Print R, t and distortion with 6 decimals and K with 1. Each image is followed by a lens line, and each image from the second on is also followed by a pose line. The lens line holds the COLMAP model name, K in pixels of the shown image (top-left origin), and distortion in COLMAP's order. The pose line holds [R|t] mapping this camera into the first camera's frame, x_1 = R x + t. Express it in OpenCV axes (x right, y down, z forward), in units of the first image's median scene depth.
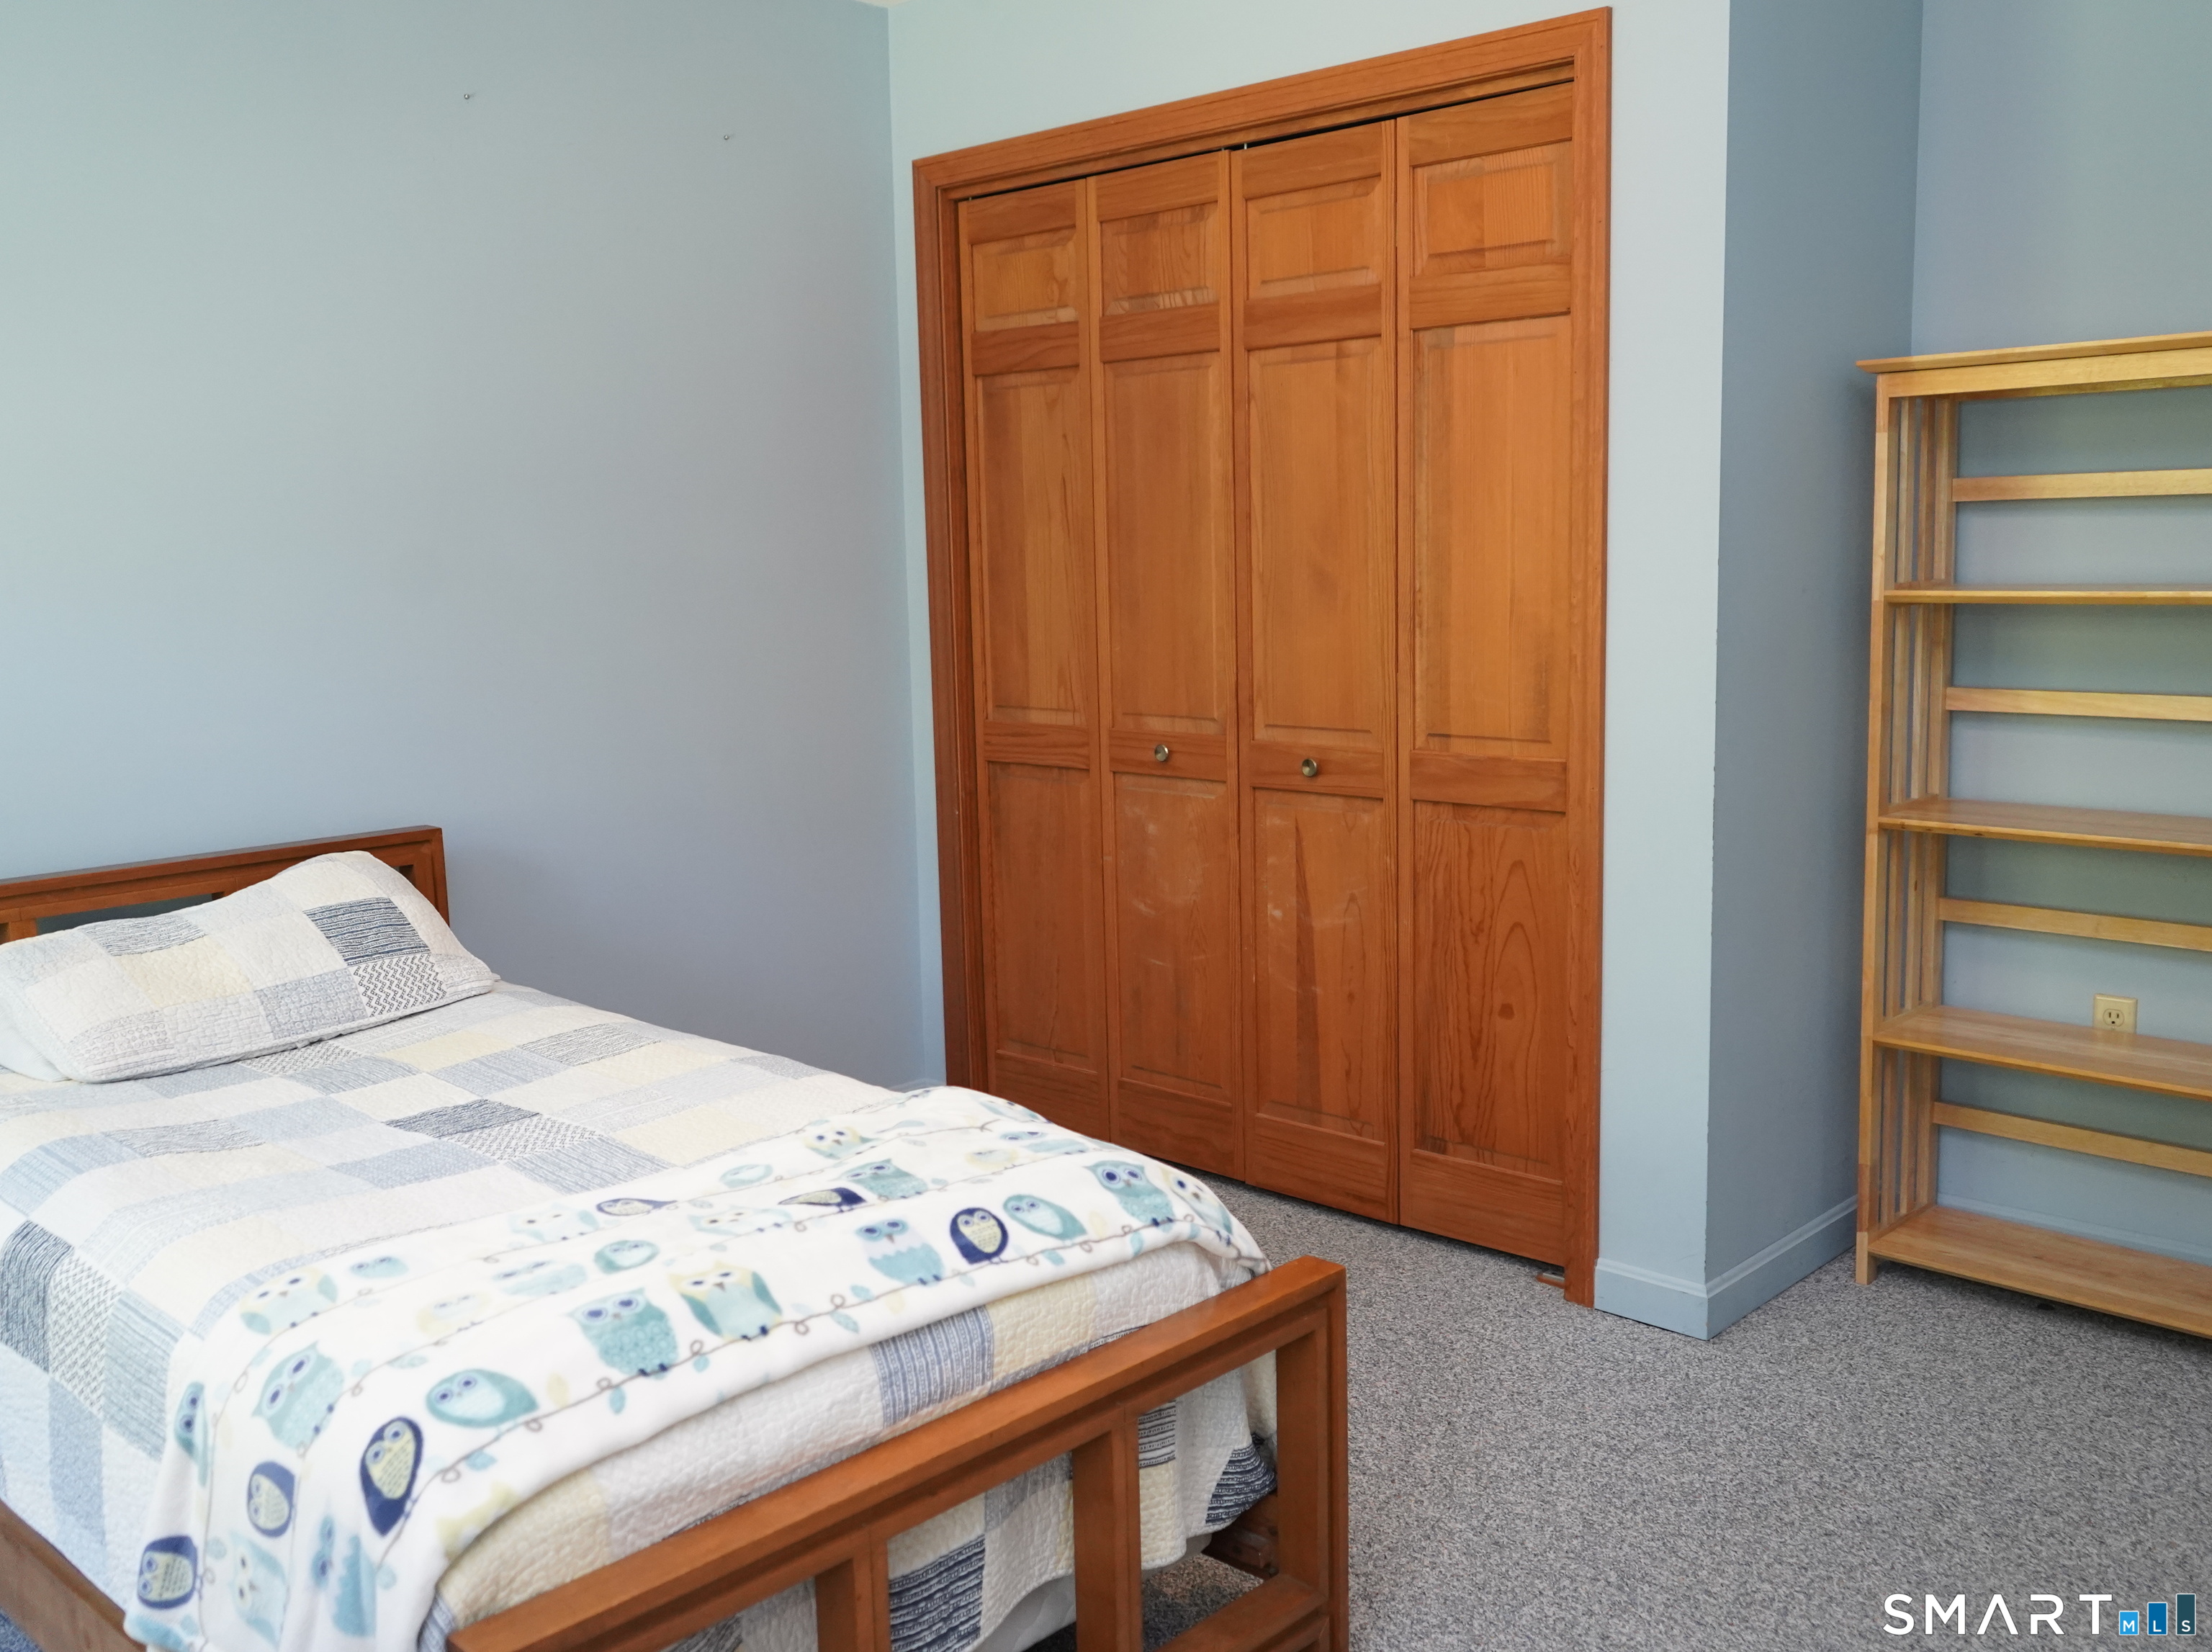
lens RADIAL K [[2026.3, 0, 1100.9], [0, 2026.3, 821.7], [0, 0, 1]] dist [-0.003346, 0.000000]
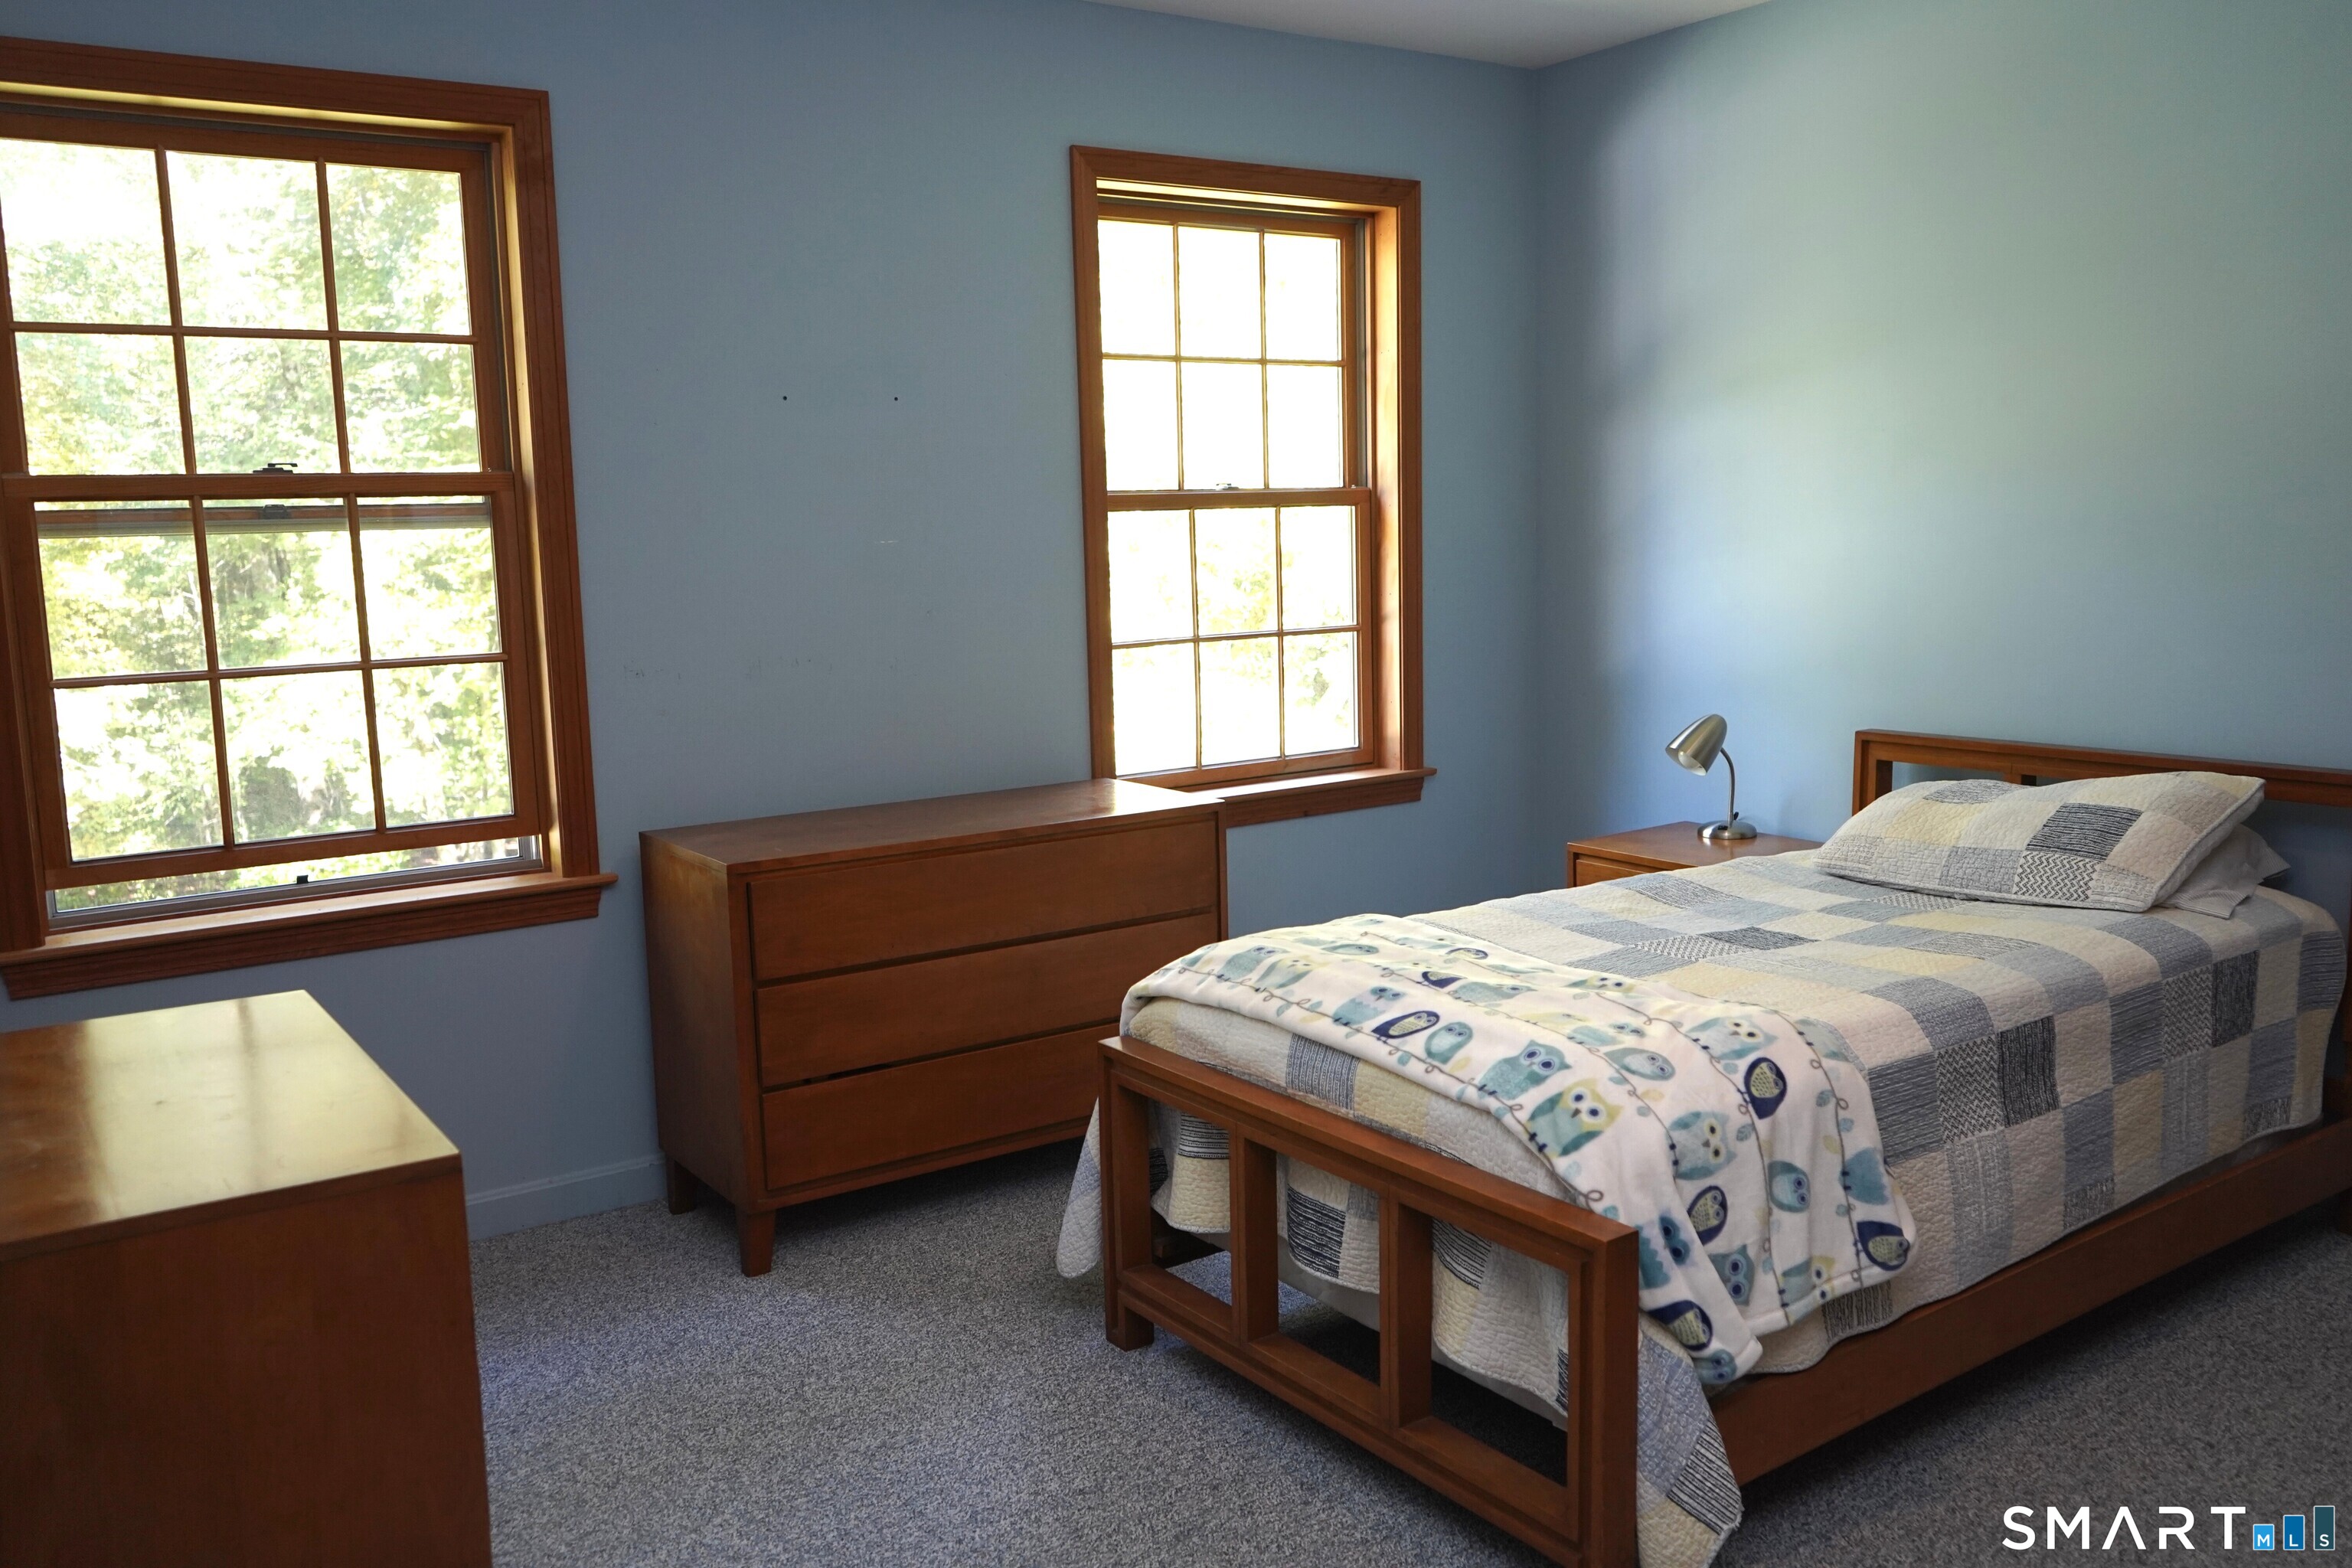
lens RADIAL K [[1887.6, 0, 1176.4], [0, 1887.6, 784.0], [0, 0, 1]] dist [0.014246, -0.006443]
pose [[-0.205549, 0.161973, -0.965150, 1.201207], [-0.110255, 0.976097, 0.187291, -0.180486], [0.972416, 0.144910, -0.182778, 1.078302]]
